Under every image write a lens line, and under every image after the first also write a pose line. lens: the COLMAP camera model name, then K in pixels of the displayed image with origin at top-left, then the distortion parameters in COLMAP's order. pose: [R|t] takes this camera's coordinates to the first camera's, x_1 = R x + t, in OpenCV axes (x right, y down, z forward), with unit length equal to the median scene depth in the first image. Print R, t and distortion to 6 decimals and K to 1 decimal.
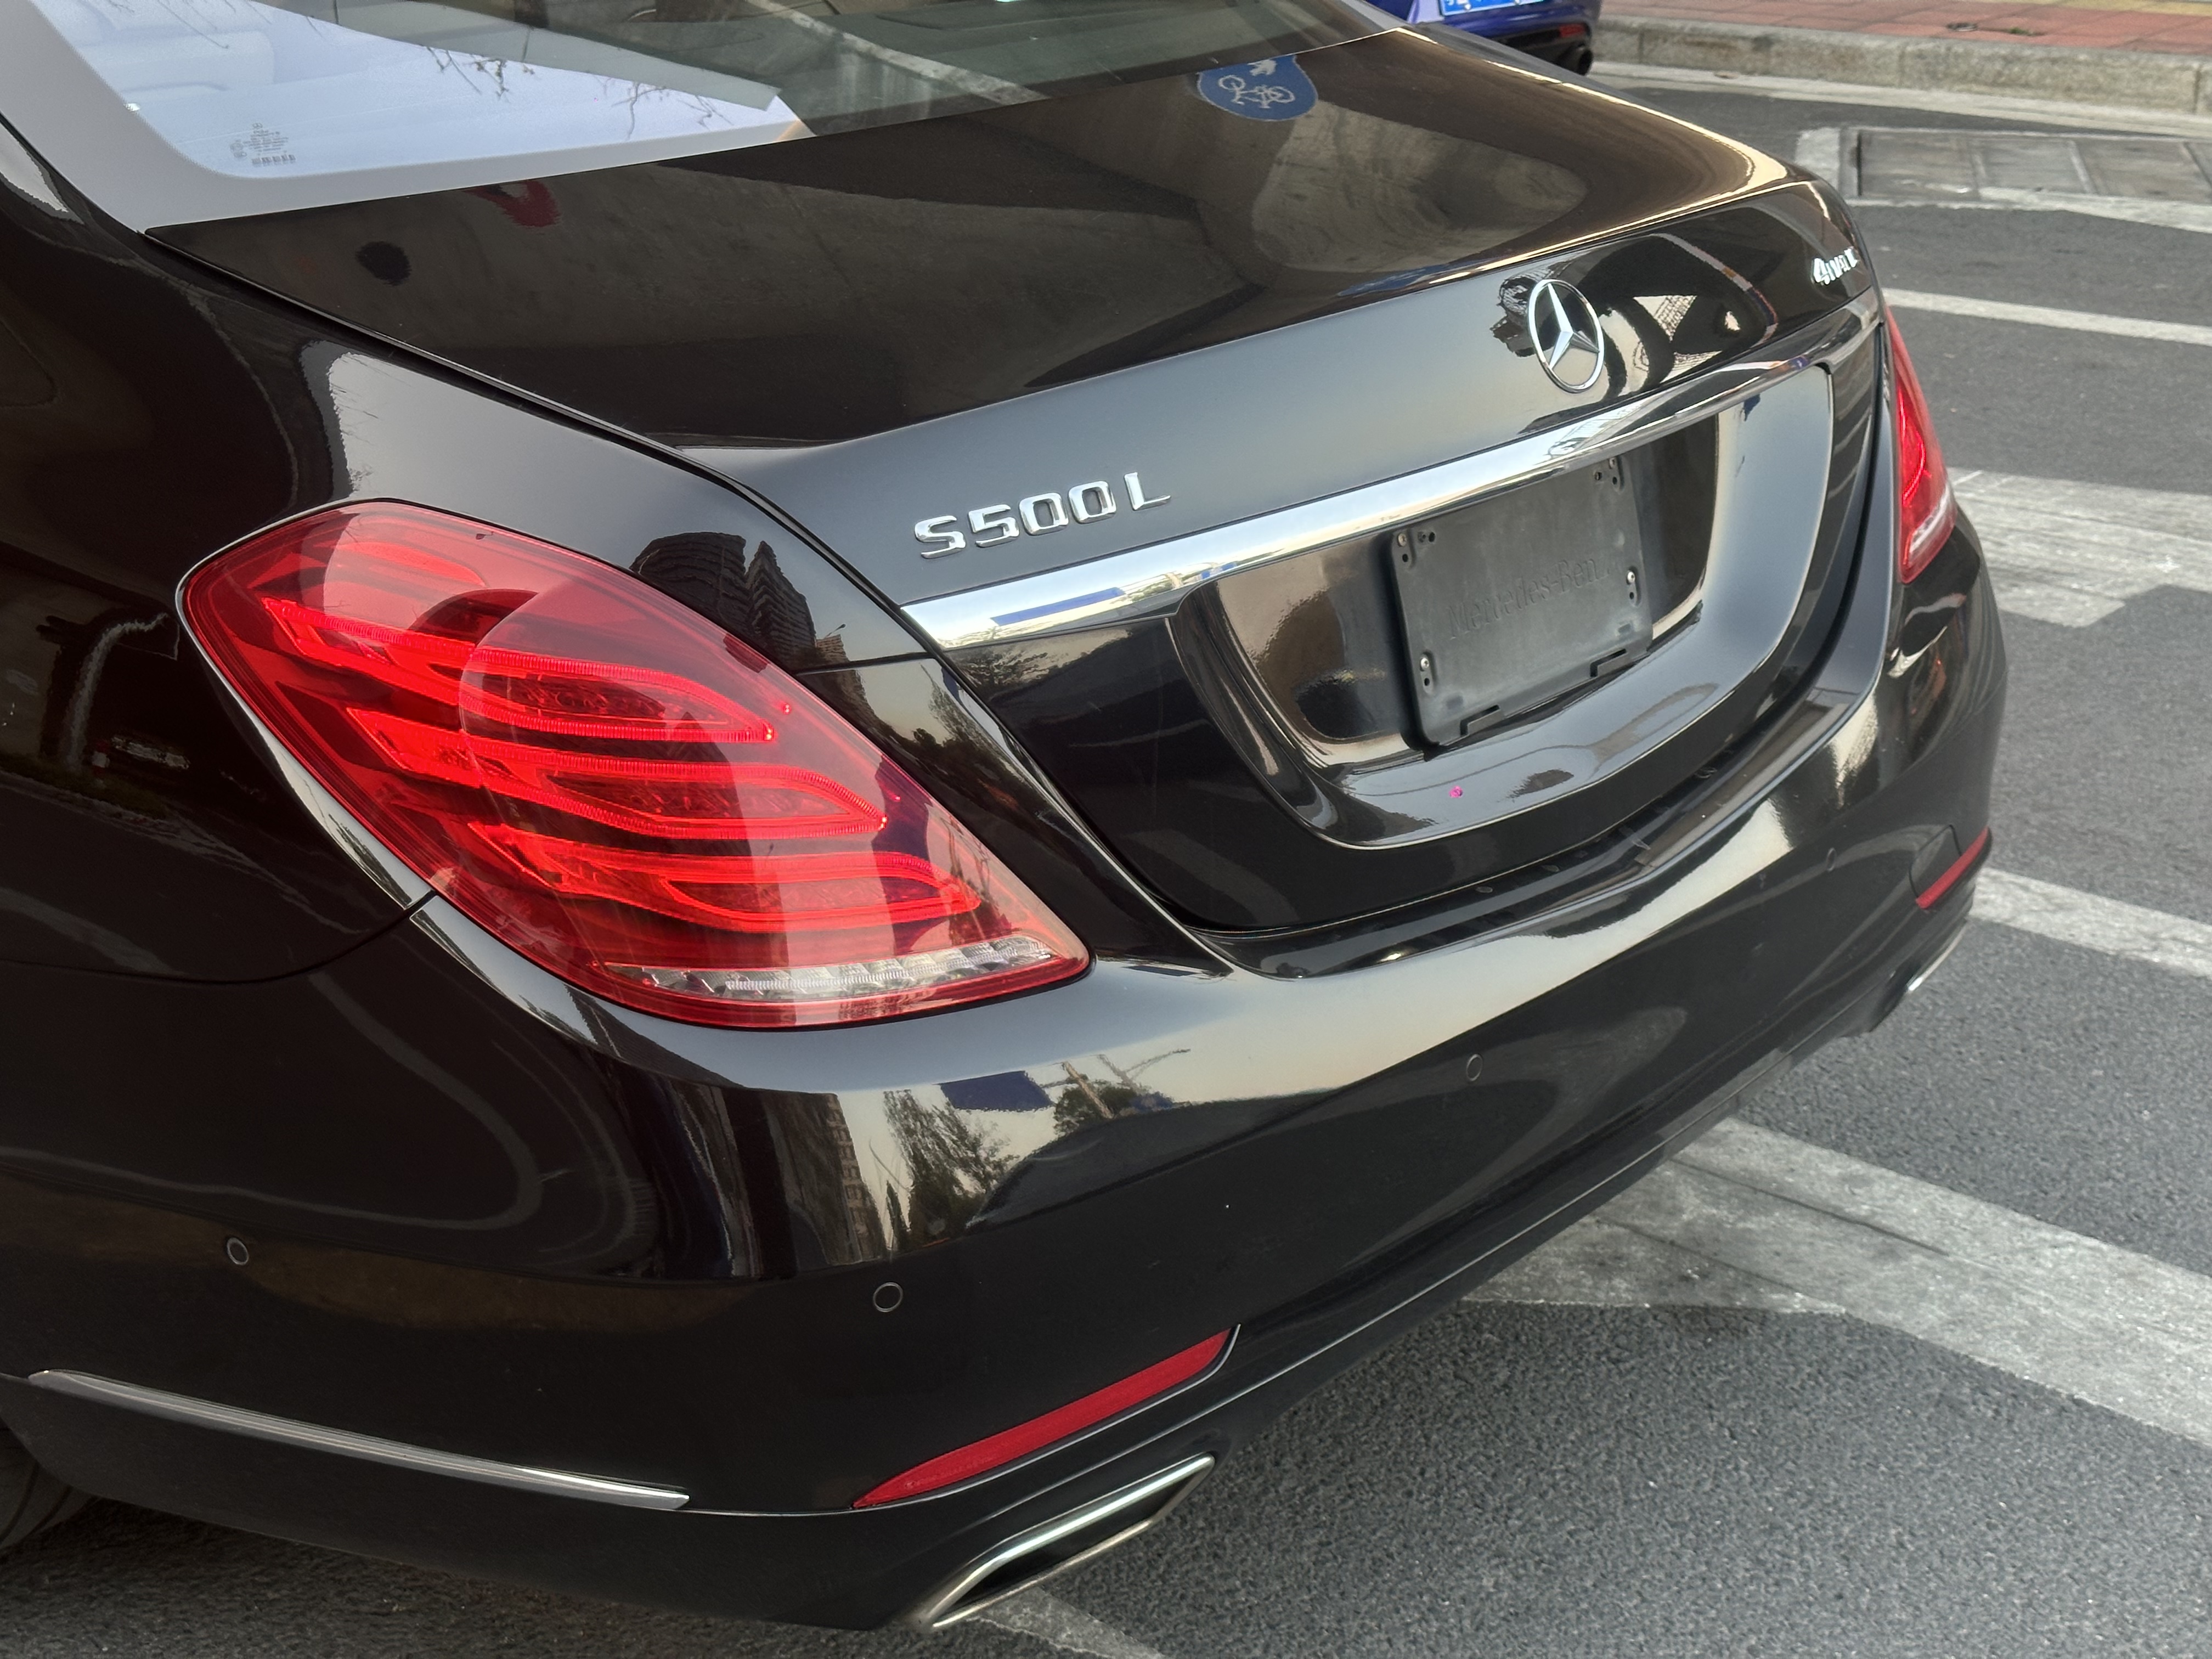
lens RADIAL K [[3074.5, 0, 1094.6], [0, 3074.5, 823.8], [0, 0, 1]] dist [0.108036, 0.000000]
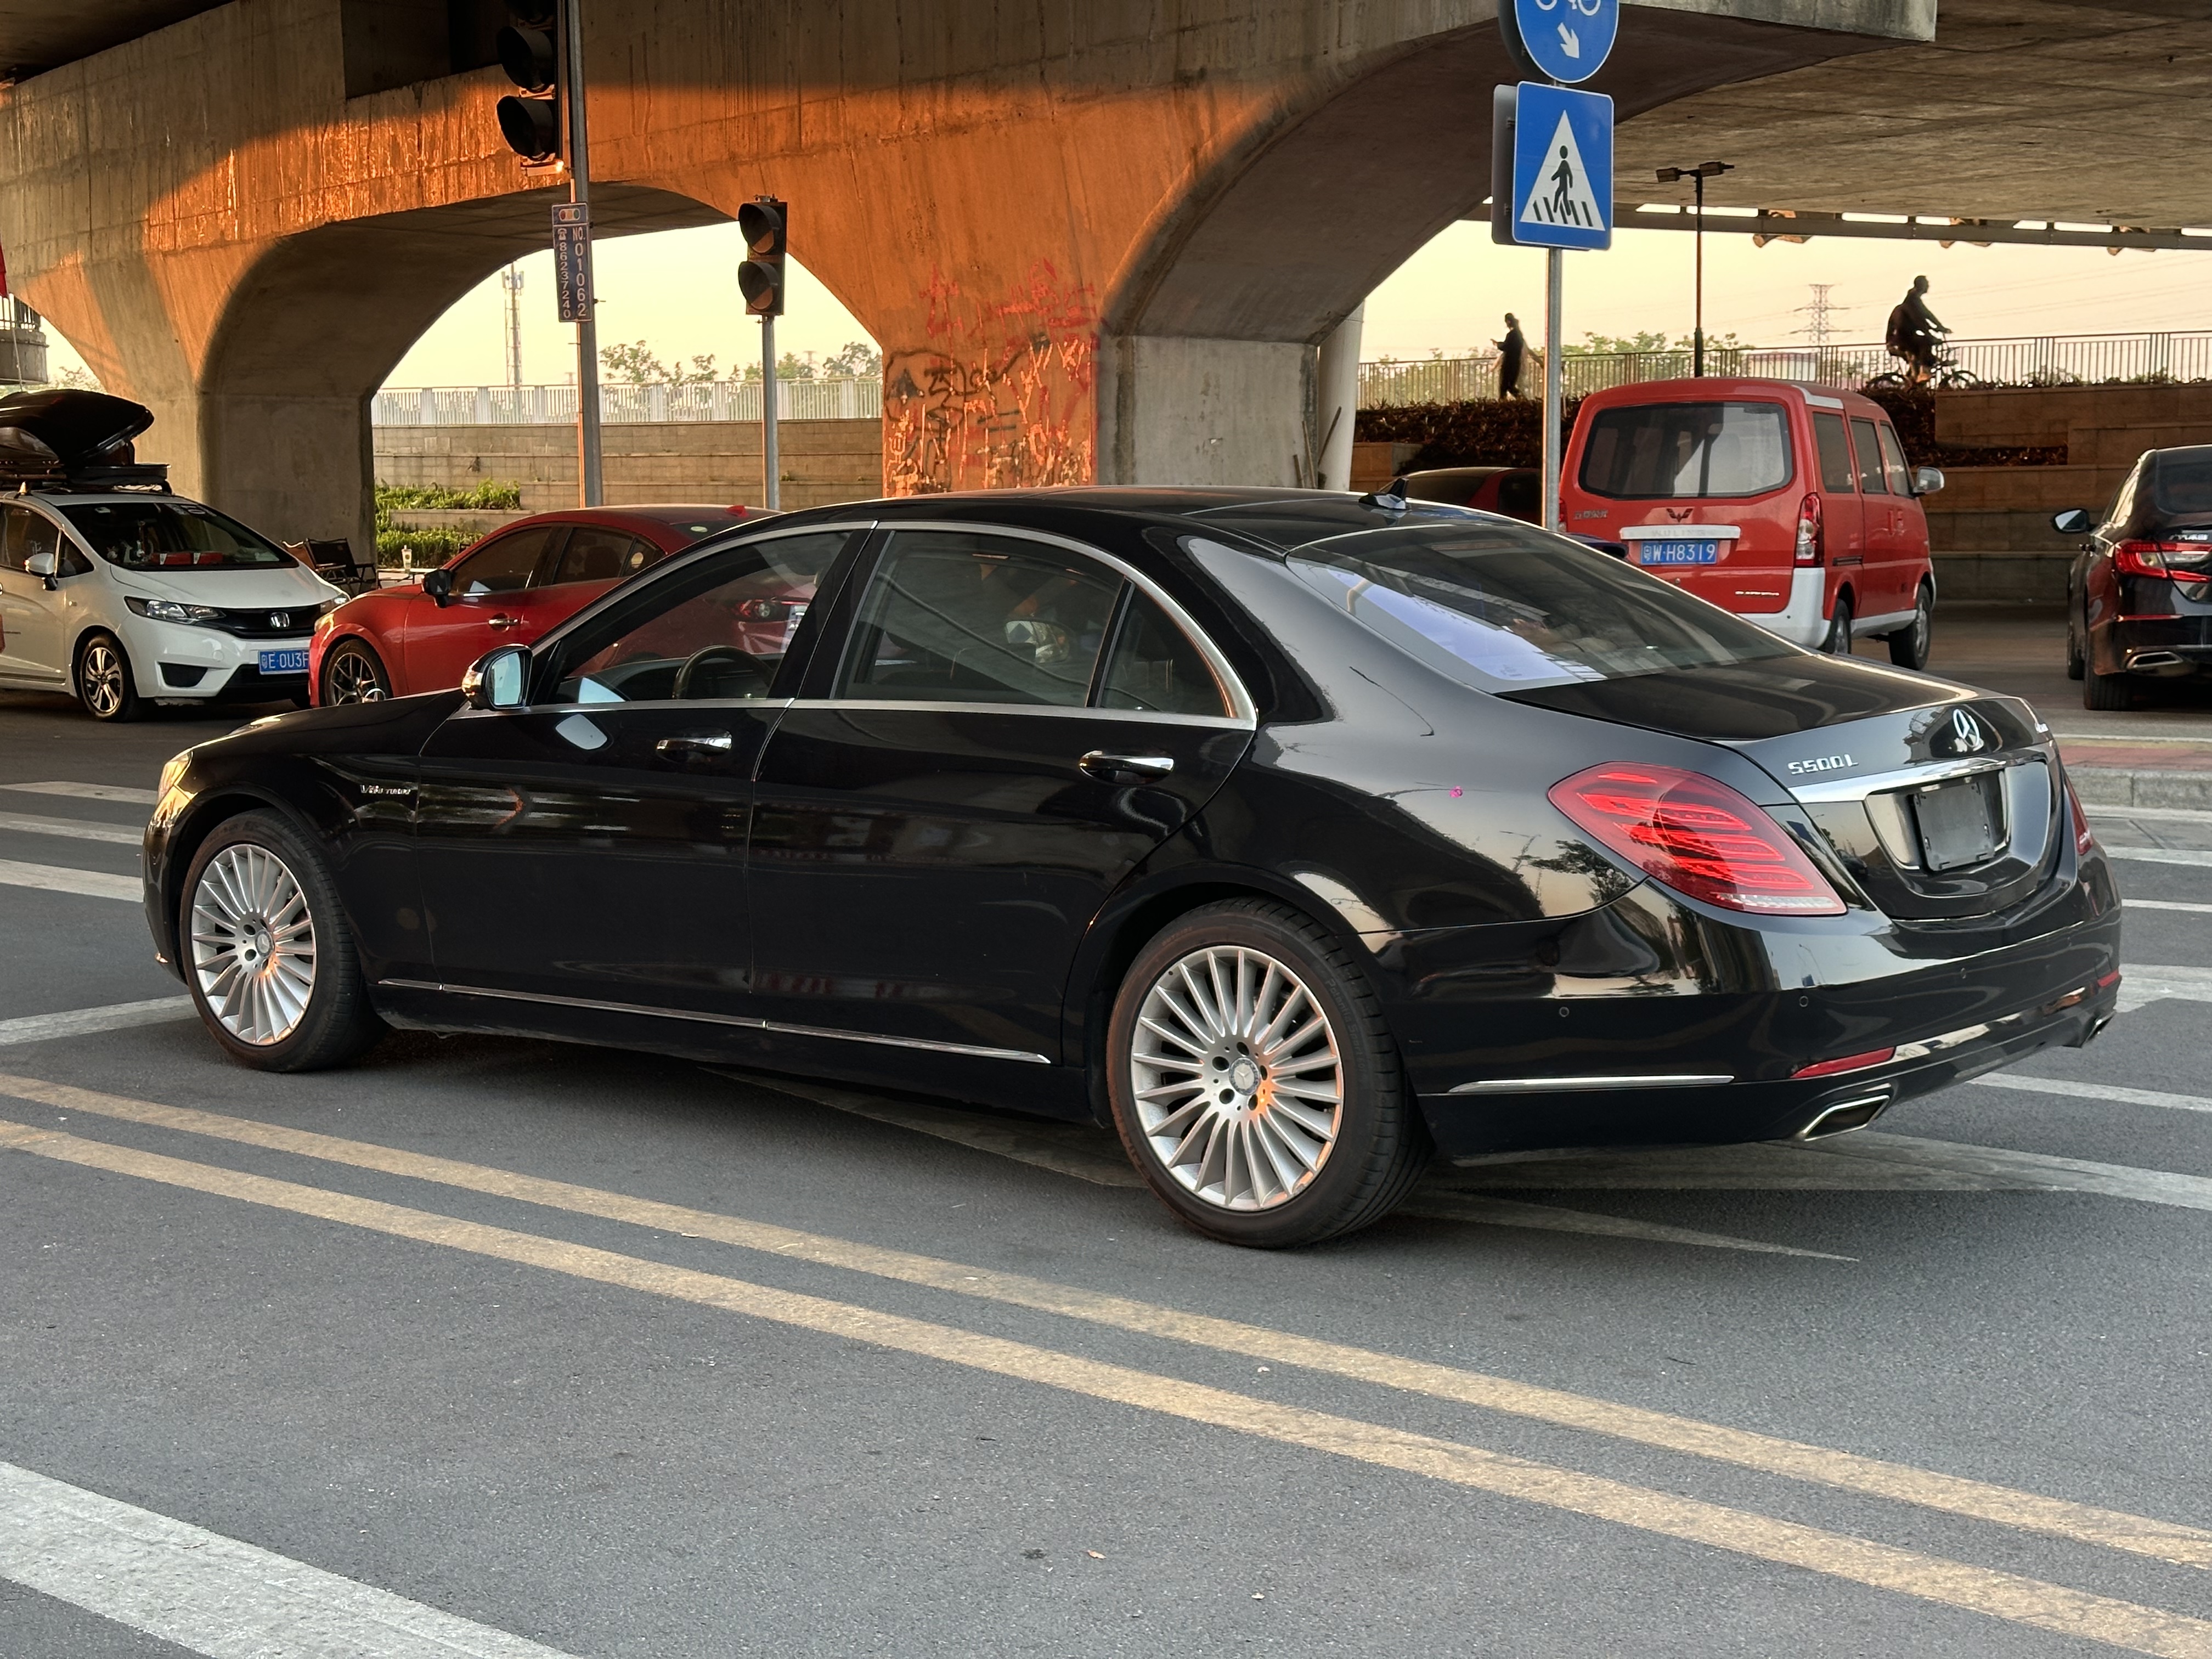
lens RADIAL K [[3074.5, 0, 1126.8], [0, 3074.5, 833.6], [0, 0, 1]] dist [0.108036, 0.000000]
pose [[0.999503, -0.012299, 0.029013, -0.781848], [0.019327, 0.966456, -0.256106, 0.722640], [-0.024890, 0.256539, 0.966213, -1.889603]]
